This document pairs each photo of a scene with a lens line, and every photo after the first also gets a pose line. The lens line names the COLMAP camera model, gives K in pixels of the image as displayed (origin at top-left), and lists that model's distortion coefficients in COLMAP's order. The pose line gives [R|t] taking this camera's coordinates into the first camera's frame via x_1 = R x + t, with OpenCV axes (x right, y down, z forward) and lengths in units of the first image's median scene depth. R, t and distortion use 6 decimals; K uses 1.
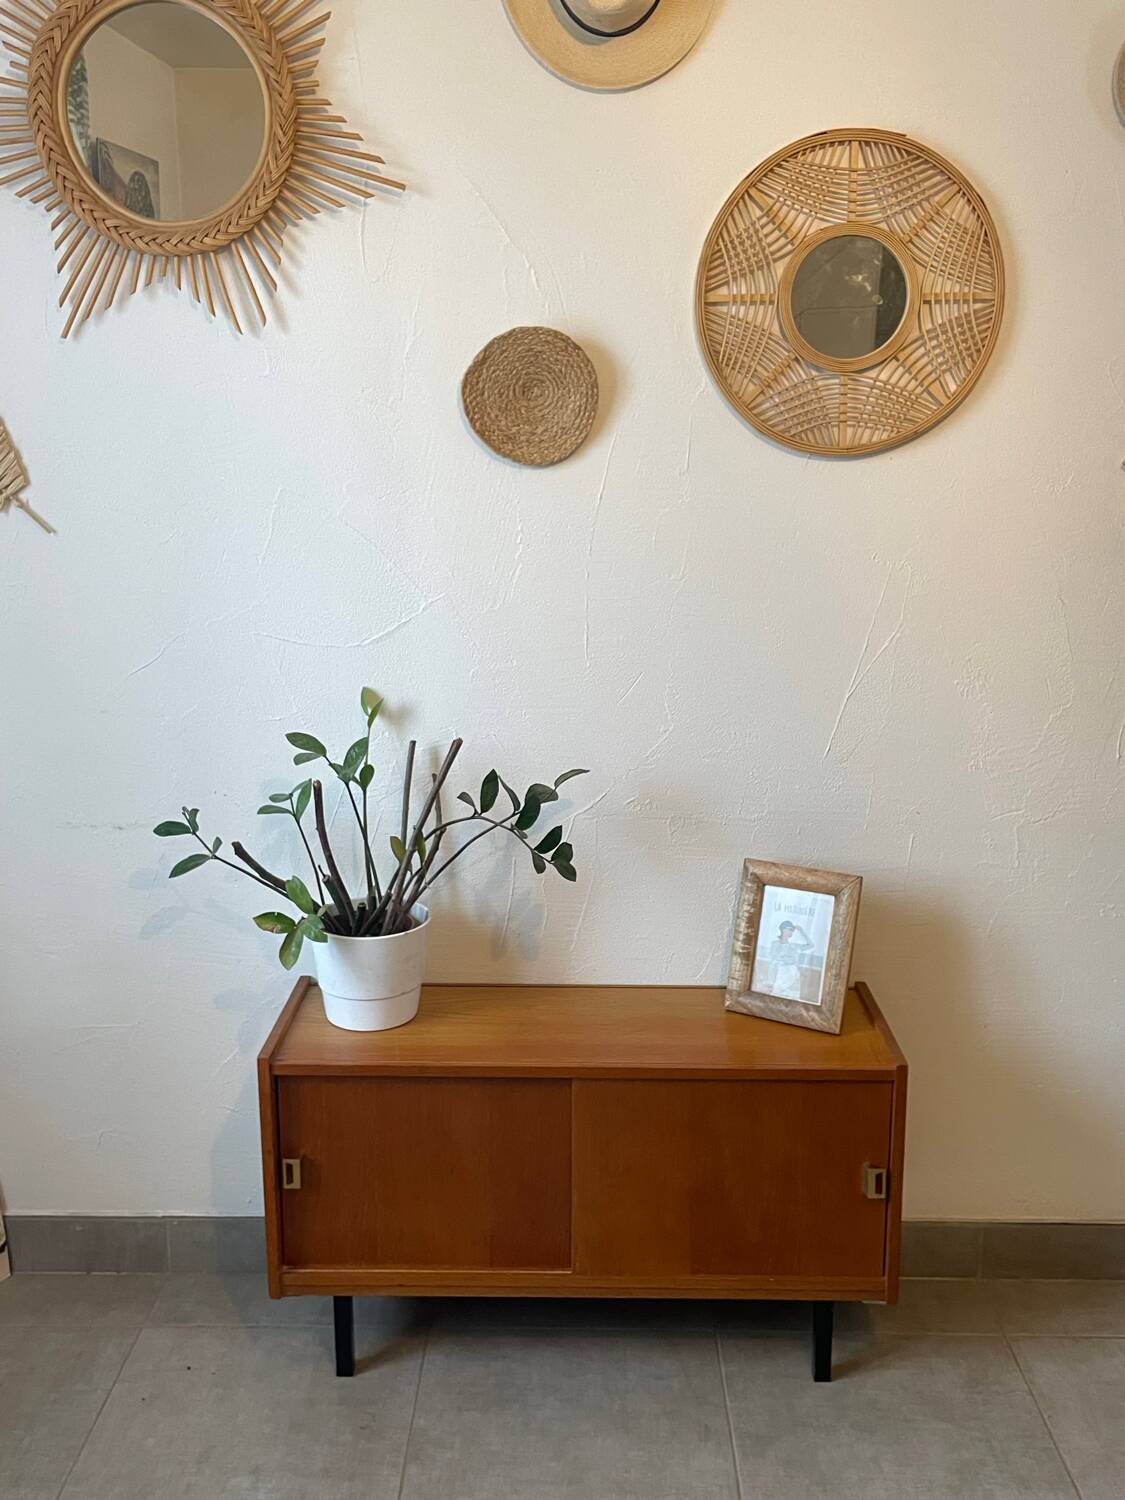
lens RADIAL K [[1383.0, 0, 561.9], [0, 1383.0, 739.0], [0, 0, 1]] dist [0.049763, 0.000000]
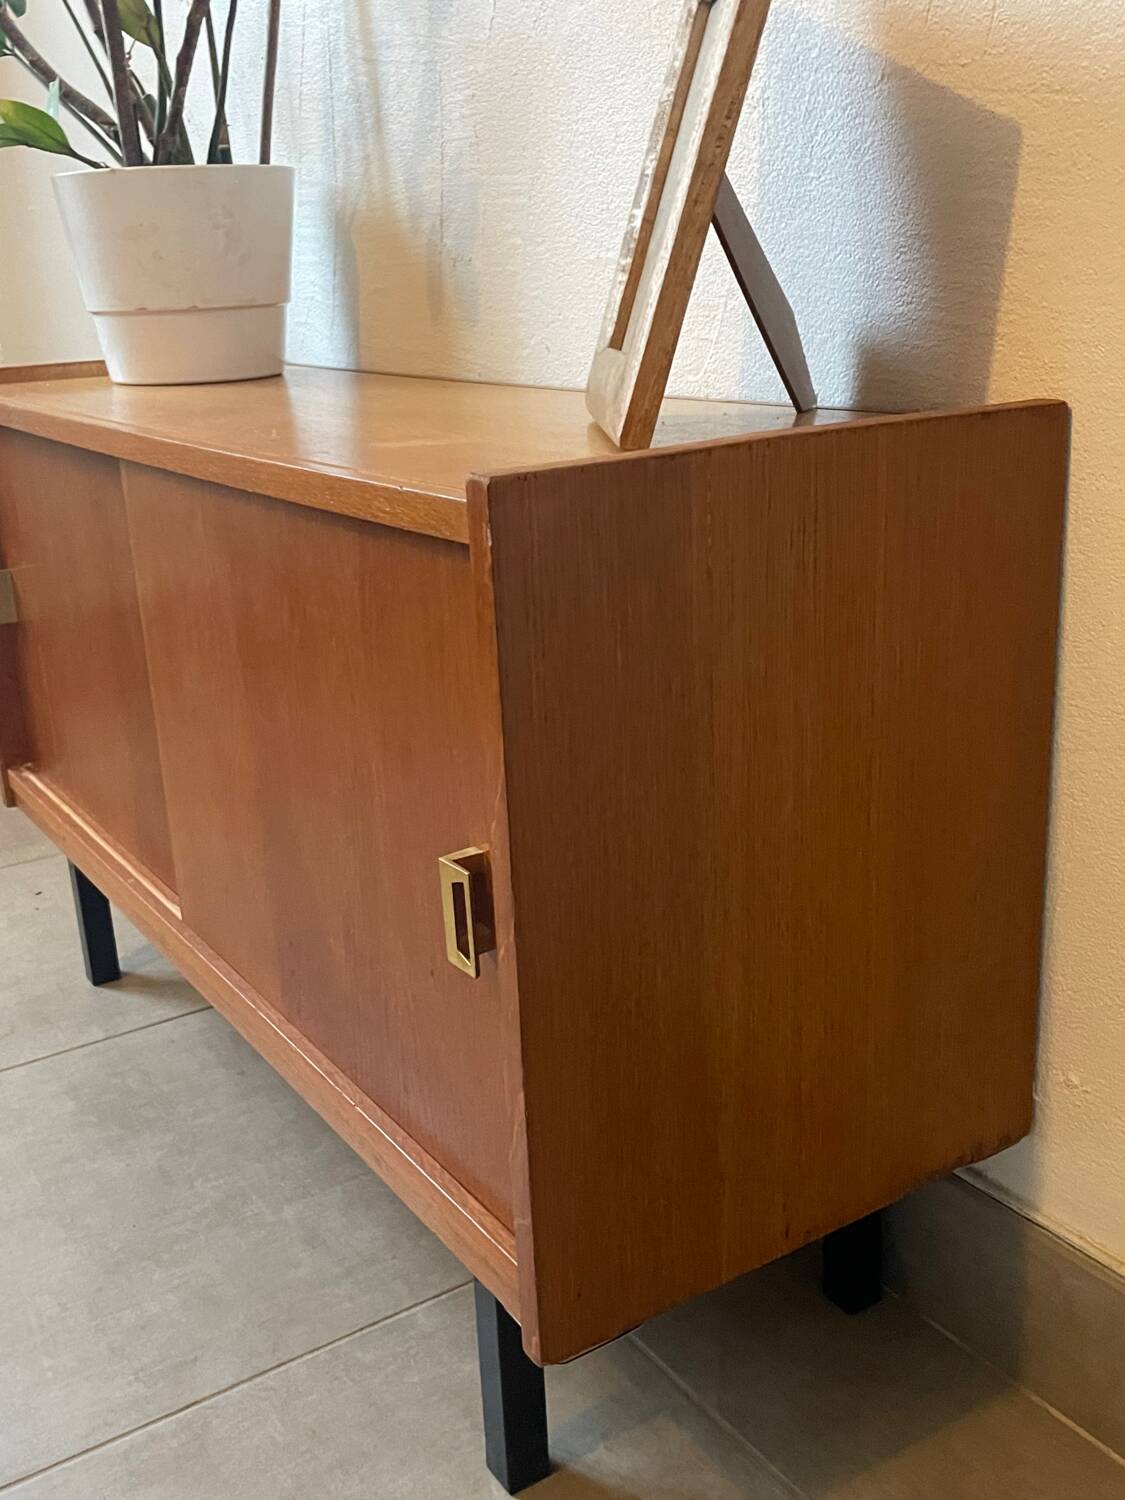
lens RADIAL K [[1518.1, 0, 563.8], [0, 1518.1, 752.2], [0, 0, 1]] dist [0.054504, 0.000000]
pose [[0.557242, 0.230831, -0.797620, 0.461207], [-0.132460, 0.972994, 0.189044, 0.216577], [0.819717, 0.000309, 0.572769, 0.810452]]
